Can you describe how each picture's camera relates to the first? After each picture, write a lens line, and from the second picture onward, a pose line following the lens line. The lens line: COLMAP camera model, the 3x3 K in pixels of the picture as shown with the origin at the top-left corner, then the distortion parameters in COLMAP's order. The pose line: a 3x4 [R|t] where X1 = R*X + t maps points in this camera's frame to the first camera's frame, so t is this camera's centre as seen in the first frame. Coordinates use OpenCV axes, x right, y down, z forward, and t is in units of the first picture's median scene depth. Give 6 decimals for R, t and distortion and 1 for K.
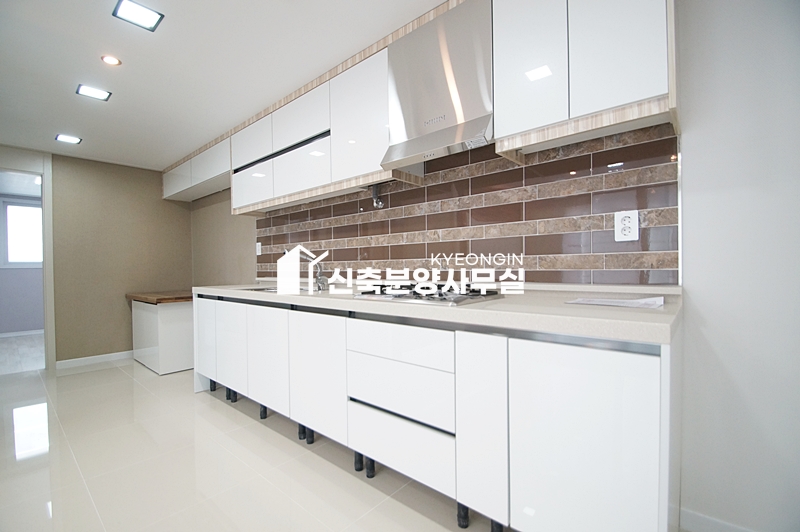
lens RADIAL K [[354.4, 0, 401.0], [0, 354.4, 272.9], [0, 0, 1]] dist [-0.013660, 0.000342]
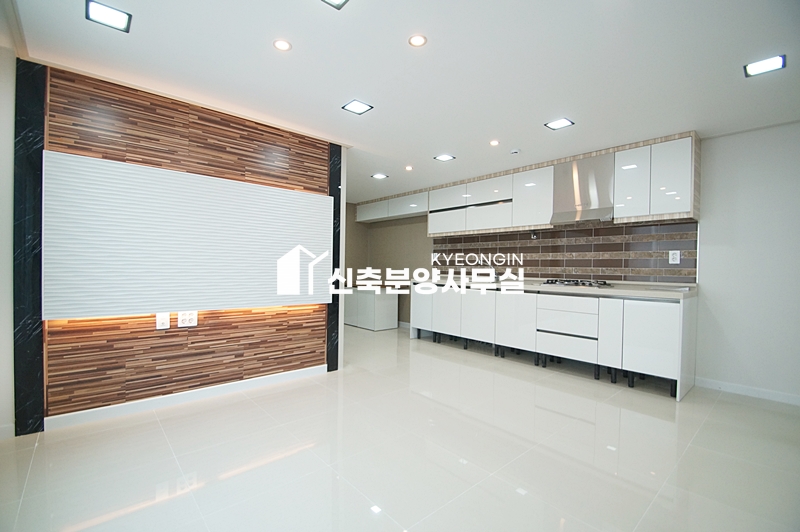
lens RADIAL K [[354.4, 0, 393.1], [0, 354.4, 273.2], [0, 0, 1]] dist [-0.013660, 0.000342]
pose [[0.988688, 0.028875, -0.147178, -0.722138], [-0.028459, 0.999583, 0.004938, 0.011422], [0.147259, -0.000693, 0.989098, -1.329076]]
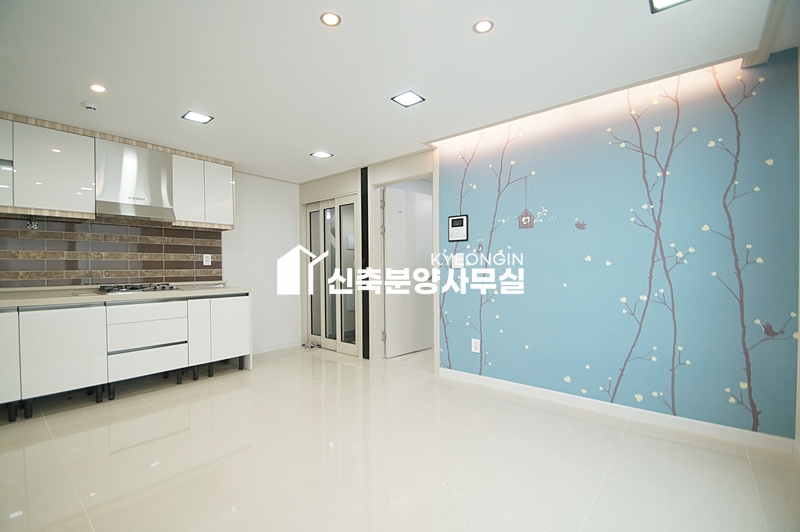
lens RADIAL K [[354.4, 0, 396.7], [0, 354.4, 272.4], [0, 0, 1]] dist [-0.013660, 0.000342]
pose [[-0.029783, 0.000810, 0.999556, -1.852029], [0.025086, 0.999685, -0.000062, 0.002455], [-0.999242, 0.025073, -0.029794, -0.338324]]
